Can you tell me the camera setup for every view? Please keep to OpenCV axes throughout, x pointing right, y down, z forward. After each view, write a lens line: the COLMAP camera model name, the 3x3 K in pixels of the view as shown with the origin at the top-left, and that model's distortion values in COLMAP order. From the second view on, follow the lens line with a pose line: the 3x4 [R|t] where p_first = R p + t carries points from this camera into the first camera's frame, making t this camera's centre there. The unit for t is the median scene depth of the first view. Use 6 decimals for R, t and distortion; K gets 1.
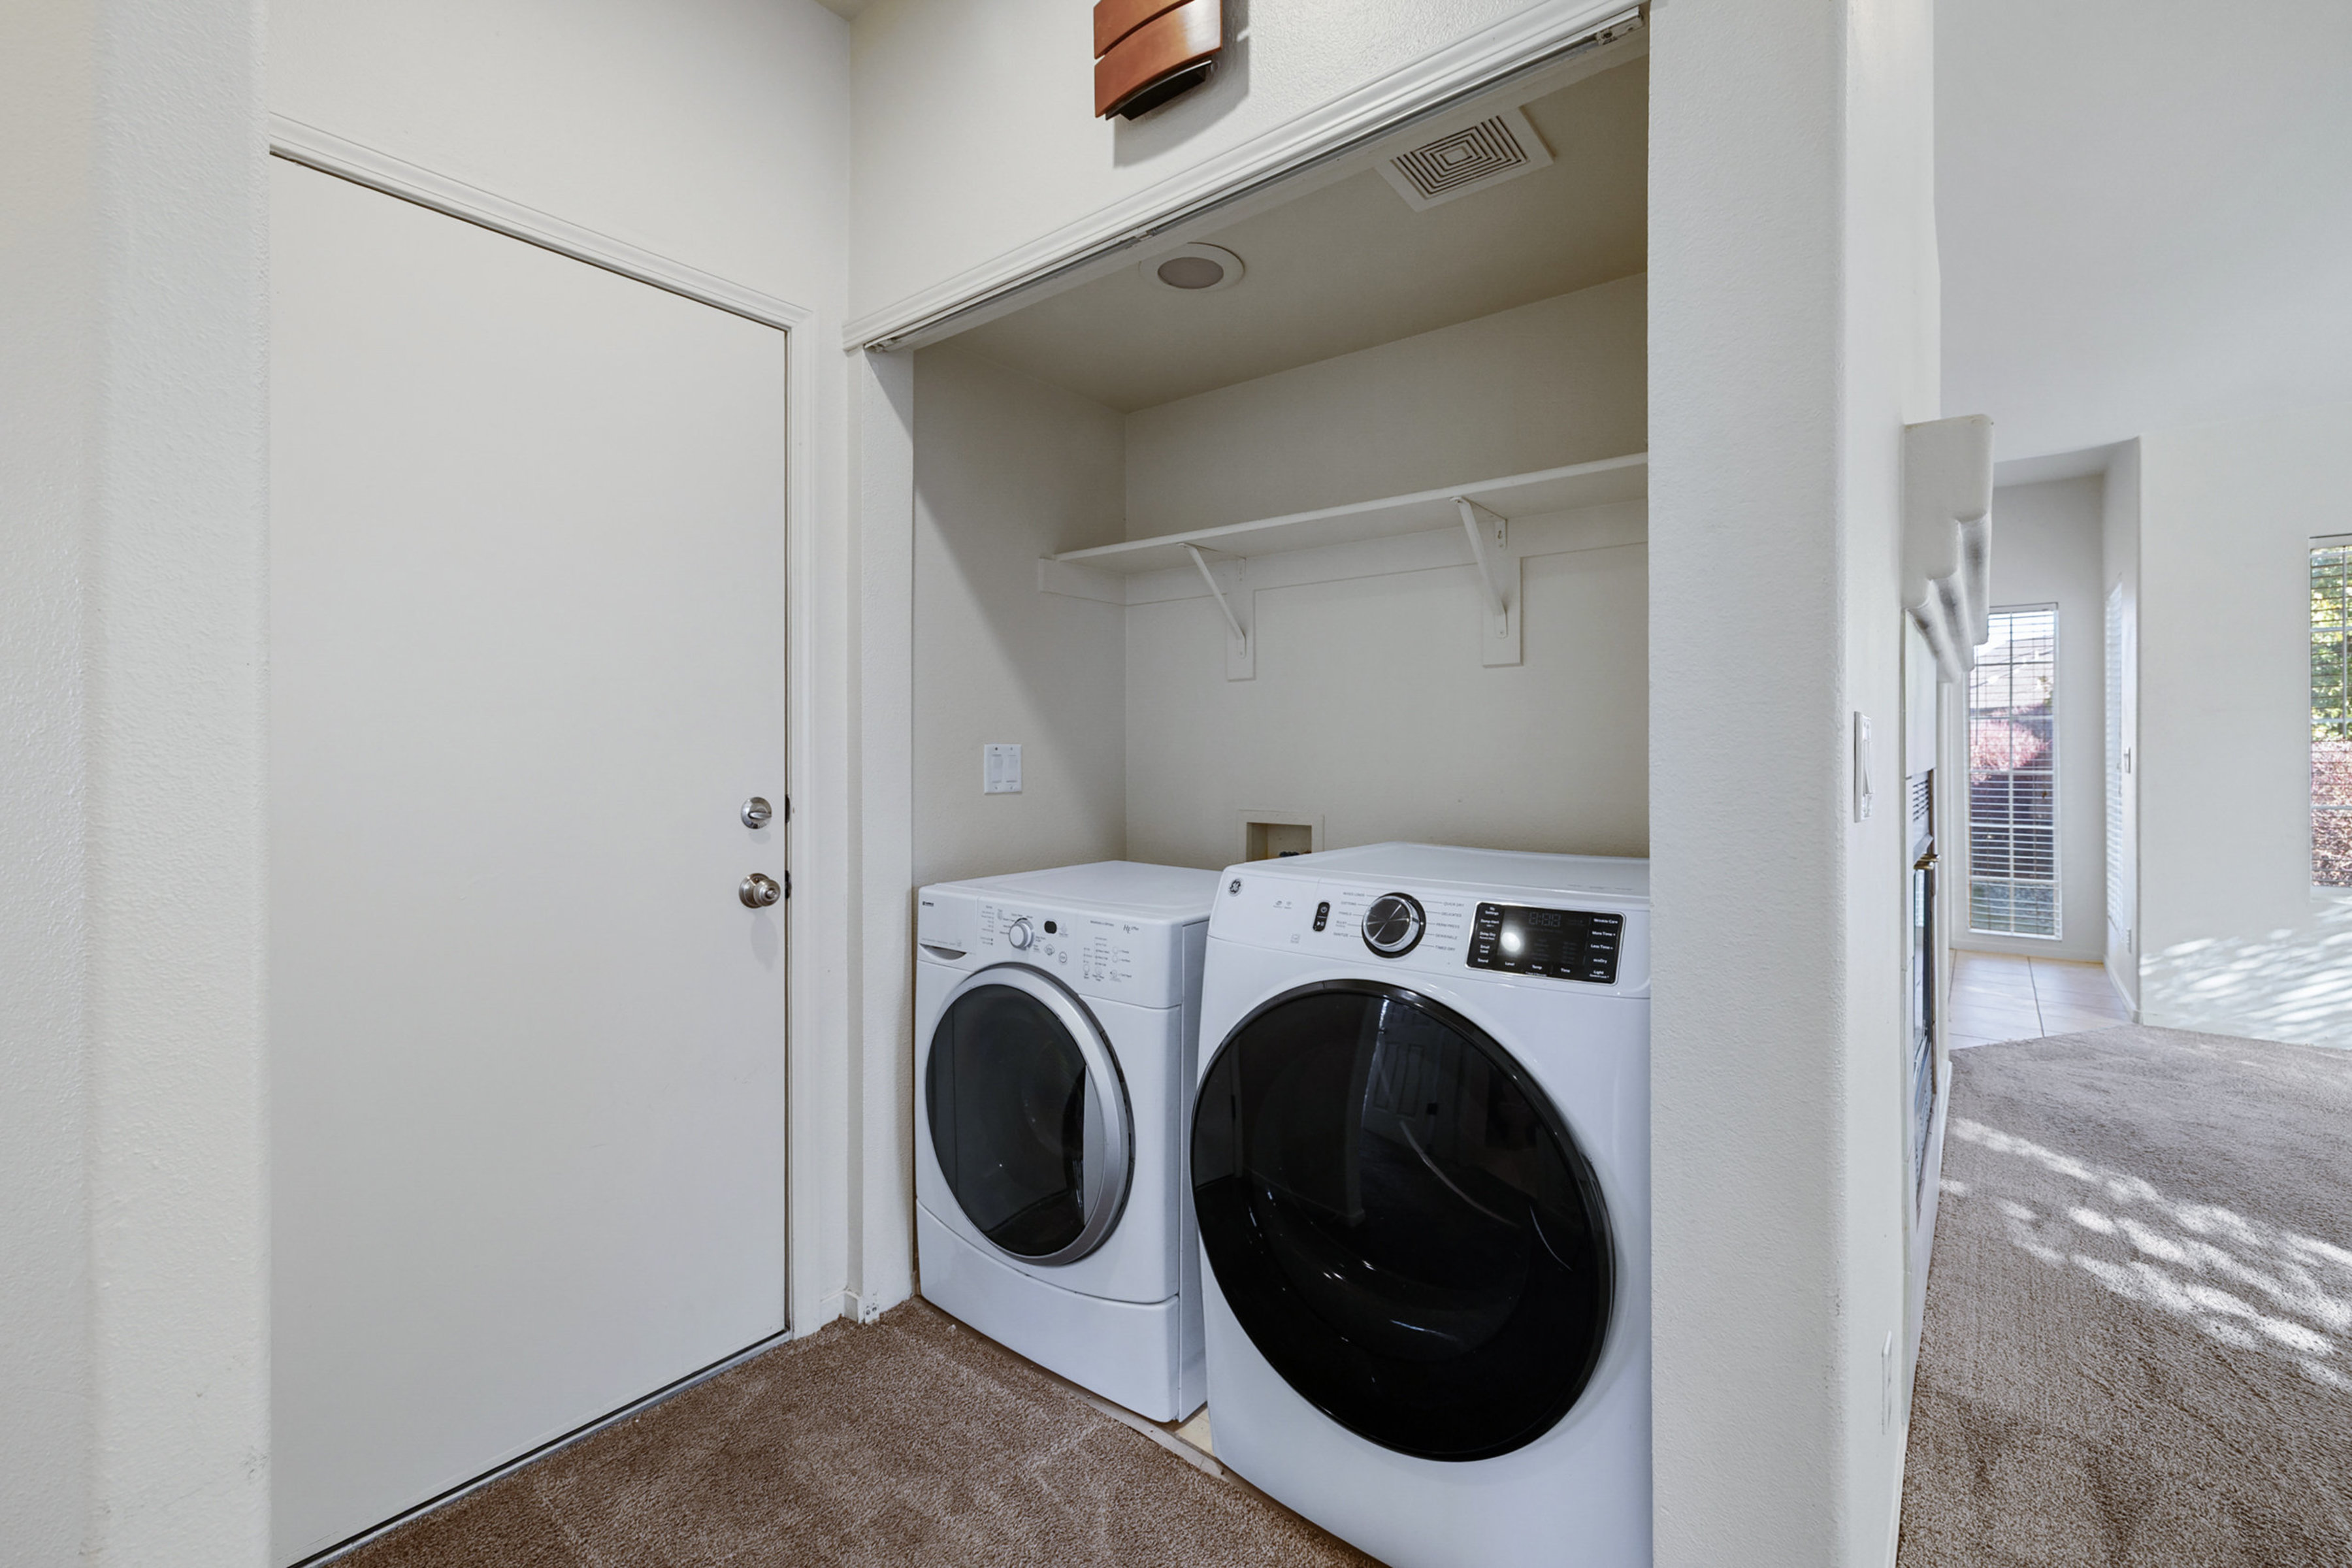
lens RADIAL K [[1005.2, 0, 1185.4], [0, 1005.2, 761.6], [0, 0, 1]] dist [0.016055, -0.003231]
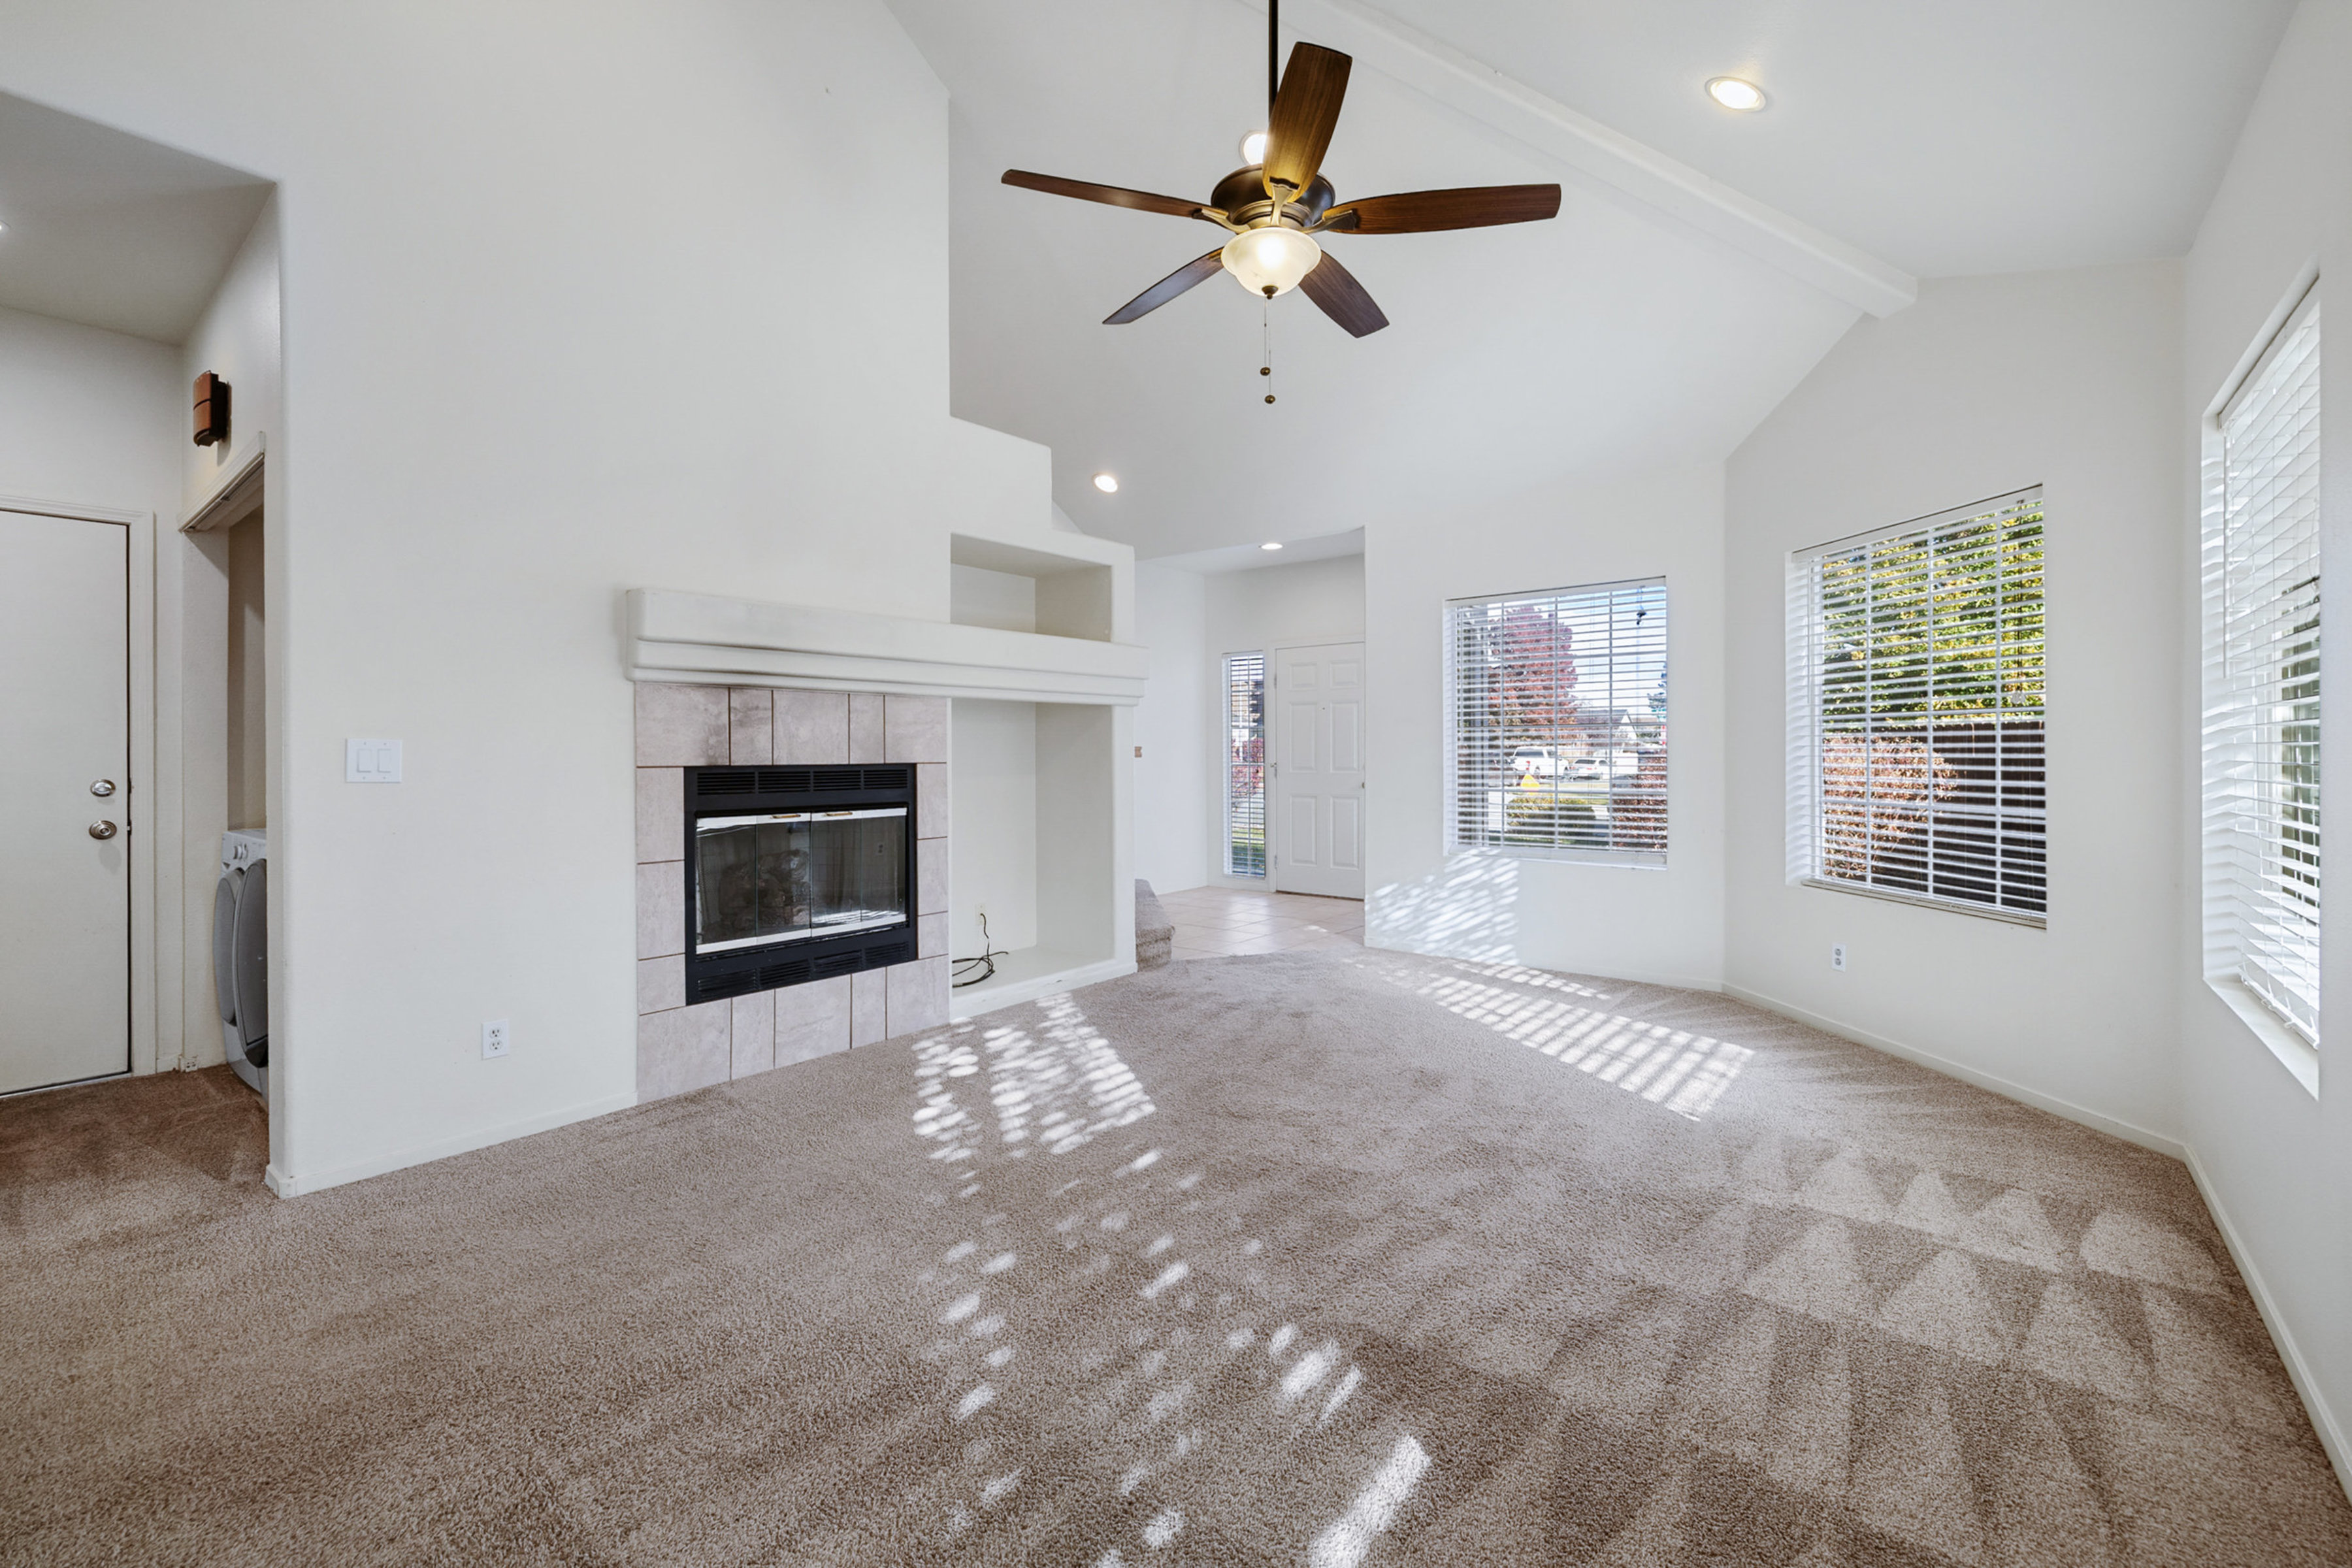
lens RADIAL K [[1005.2, 0, 1185.6], [0, 1005.2, 748.2], [0, 0, 1]] dist [0.016055, -0.003231]
pose [[0.999981, -0.001276, -0.006035, 1.384222], [0.001225, 0.999964, -0.008439, -0.003434], [0.006046, 0.008432, 0.999946, -0.756065]]
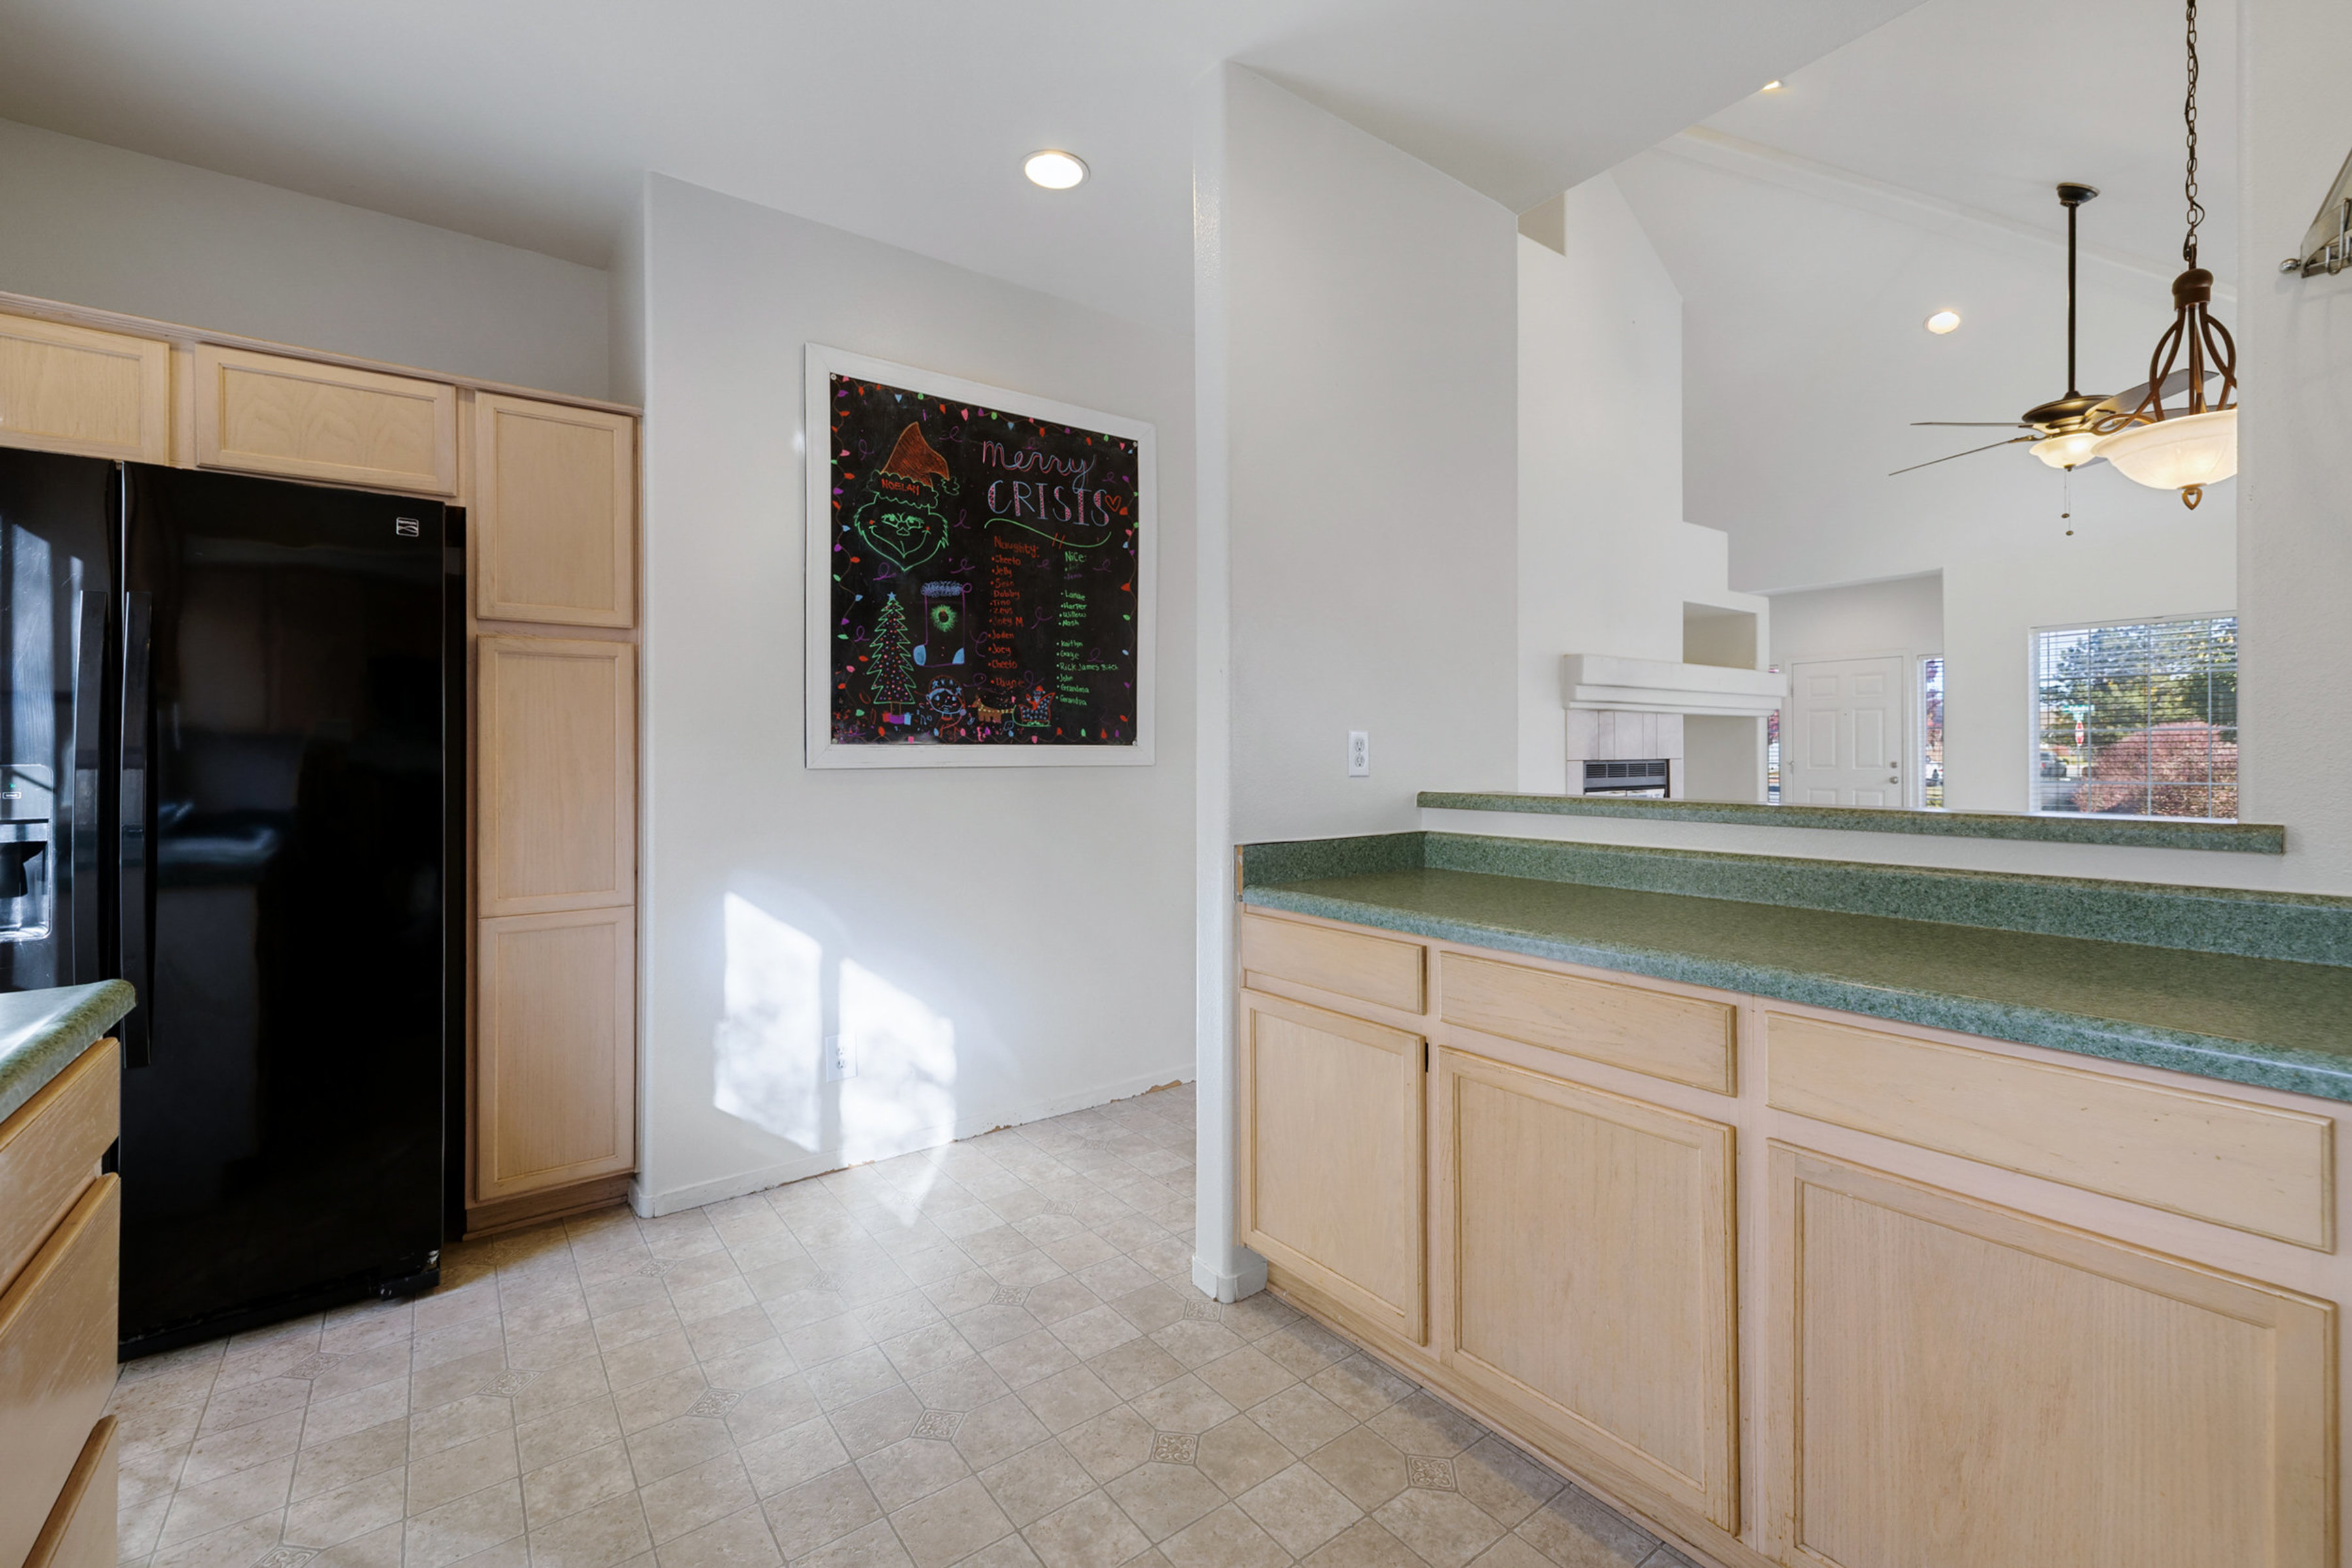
lens RADIAL K [[1005.2, 0, 1186.5], [0, 1005.2, 752.8], [0, 0, 1]] dist [0.016055, -0.003231]
pose [[0.970268, 0.001242, -0.242028, 0.212182], [-0.001526, 0.999998, -0.000988, -0.002905], [0.242026, 0.001328, 0.970269, -1.956311]]
